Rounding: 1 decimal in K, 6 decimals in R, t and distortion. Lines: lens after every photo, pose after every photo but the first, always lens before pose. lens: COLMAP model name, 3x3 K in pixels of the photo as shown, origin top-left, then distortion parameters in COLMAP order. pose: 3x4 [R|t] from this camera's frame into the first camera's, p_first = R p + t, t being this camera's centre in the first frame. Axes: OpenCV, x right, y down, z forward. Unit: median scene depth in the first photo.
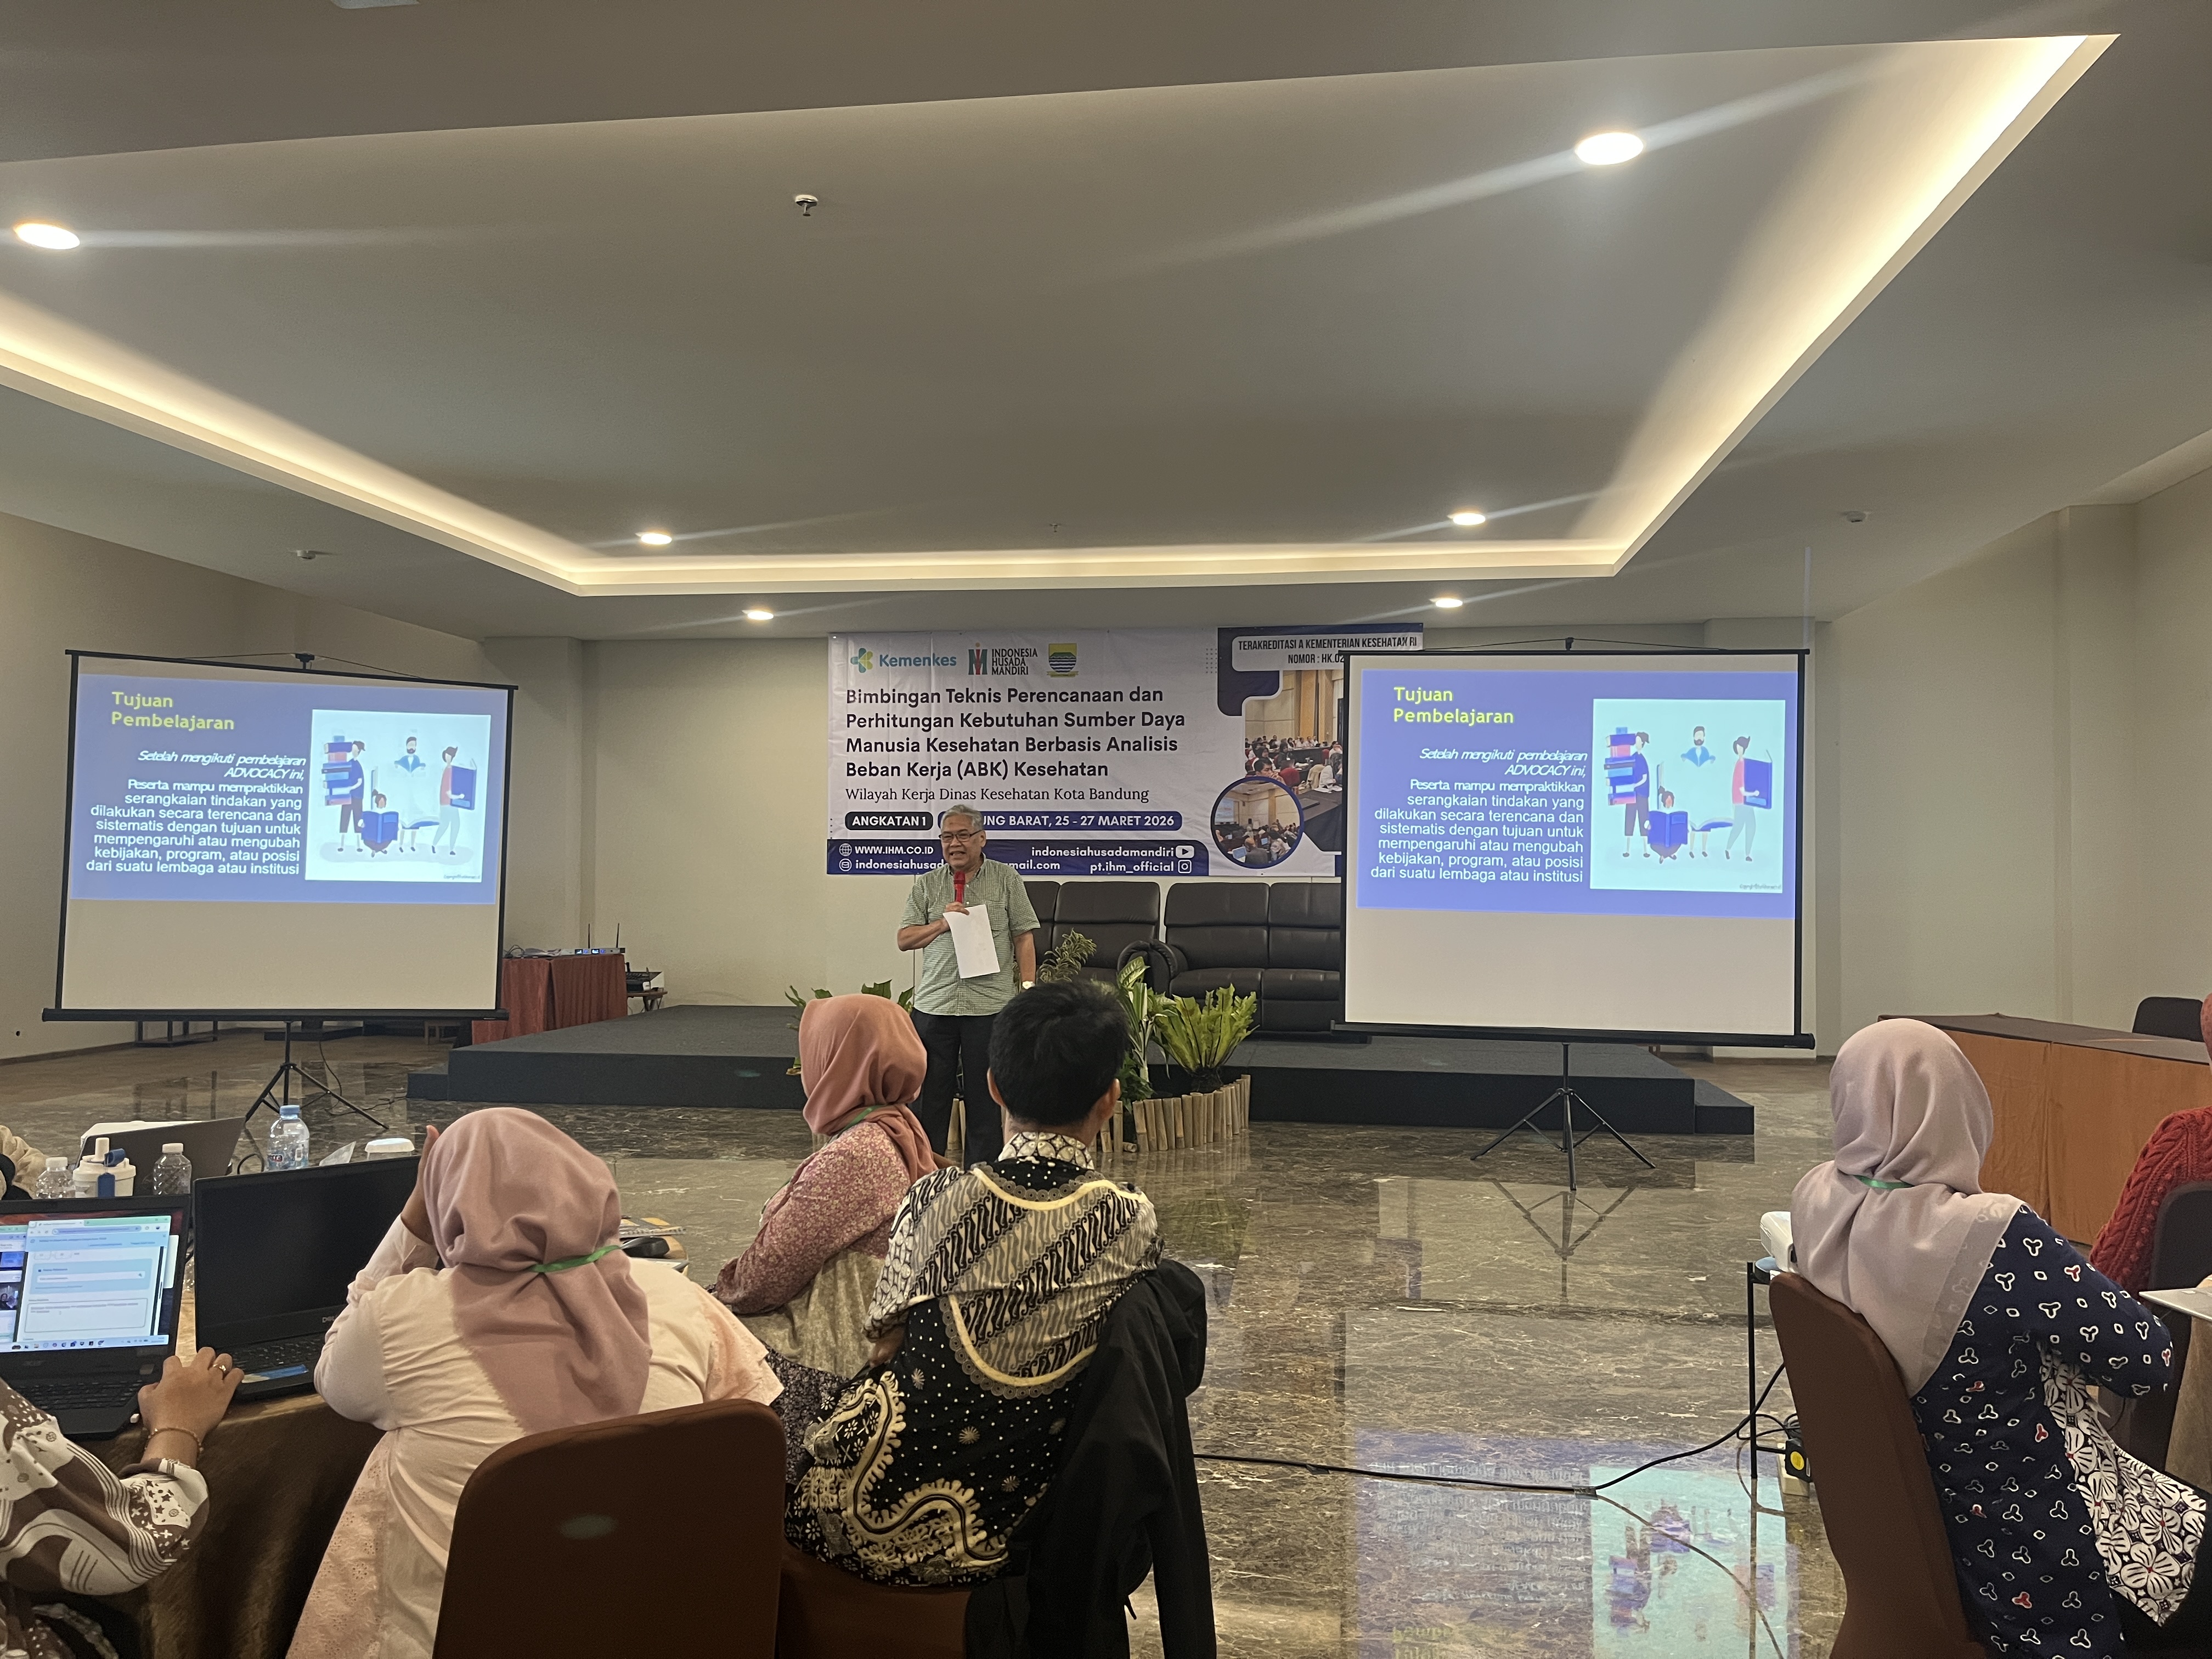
lens RADIAL K [[1661.7, 0, 1085.3], [0, 1661.7, 837.8], [0, 0, 1]] dist [0.080122, -0.105929]
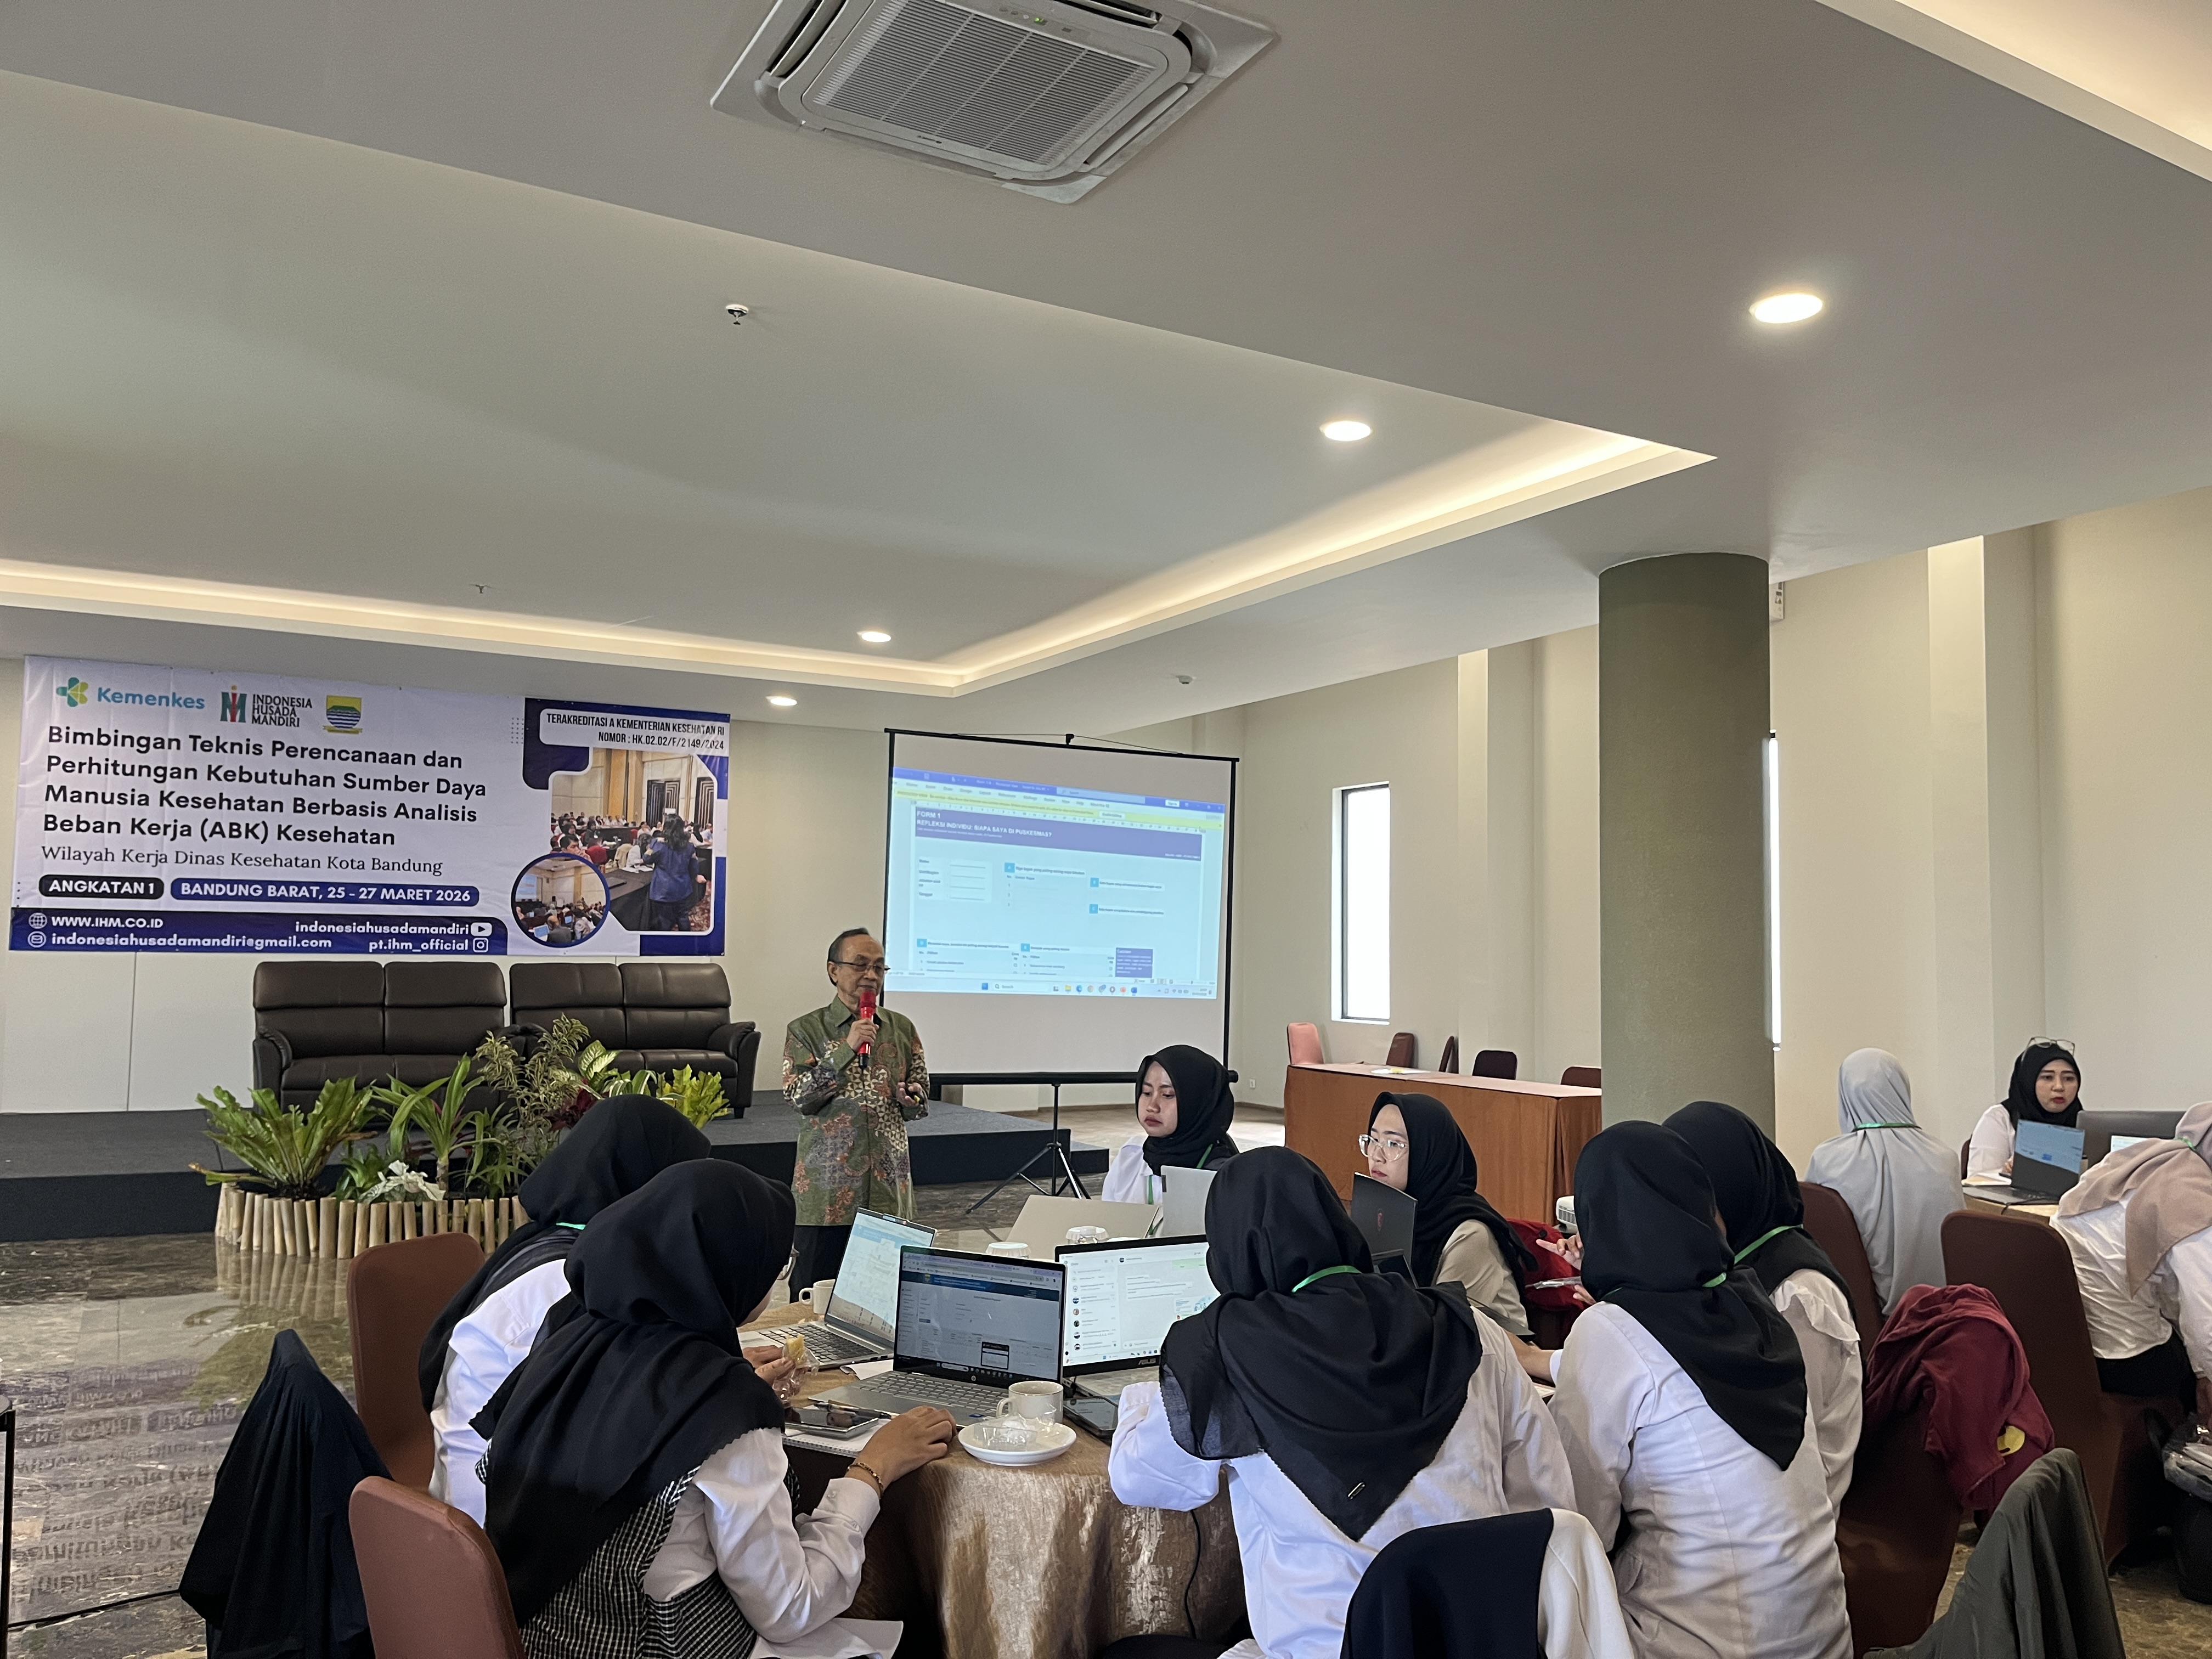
lens RADIAL K [[1661.7, 0, 1121.7], [0, 1661.7, 838.0], [0, 0, 1]] dist [0.080122, -0.105929]
pose [[0.784117, 0.047522, 0.618791, -0.247454], [-0.021701, 0.998554, -0.049188, -0.004283], [-0.620233, 0.025141, 0.784014, 0.022719]]
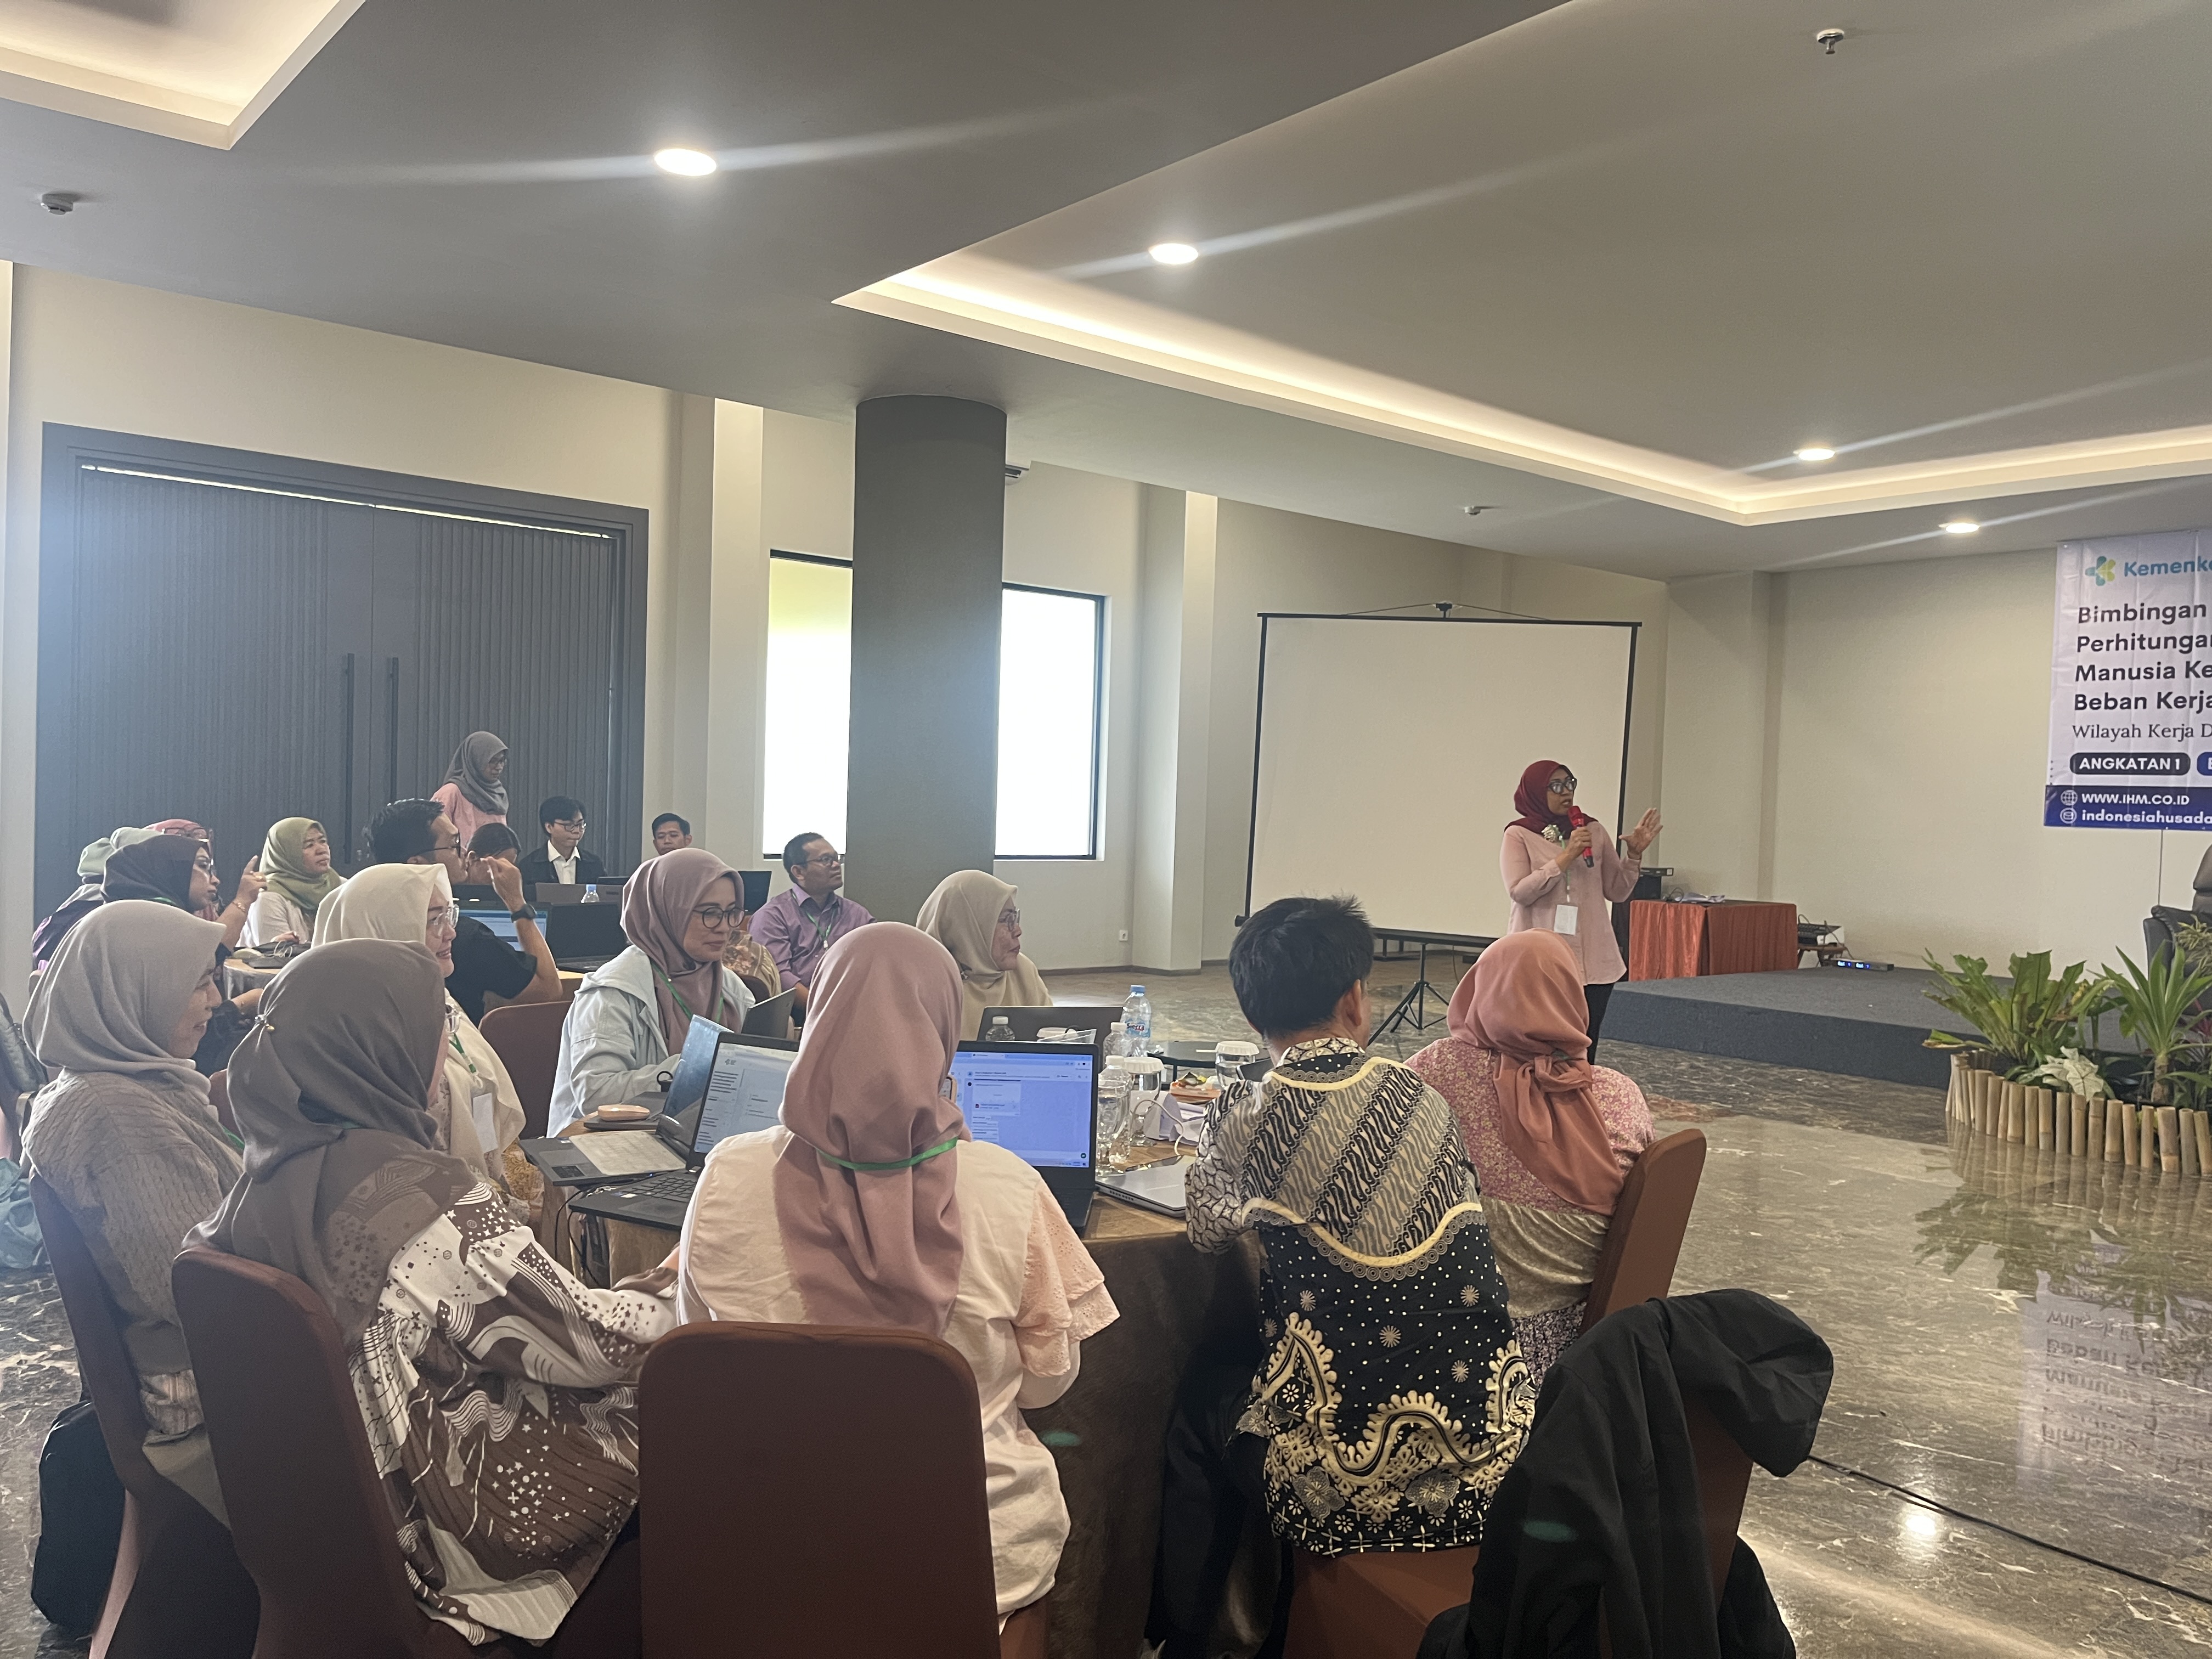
lens RADIAL K [[1661.7, 0, 1120.7], [0, 1661.7, 854.8], [0, 0, 1]] dist [0.080122, -0.105929]
pose [[0.751475, 0.040138, -0.658540, 0.060841], [-0.012528, 0.998836, 0.046583, 0.002407], [0.659643, -0.026756, 0.751103, 0.039330]]
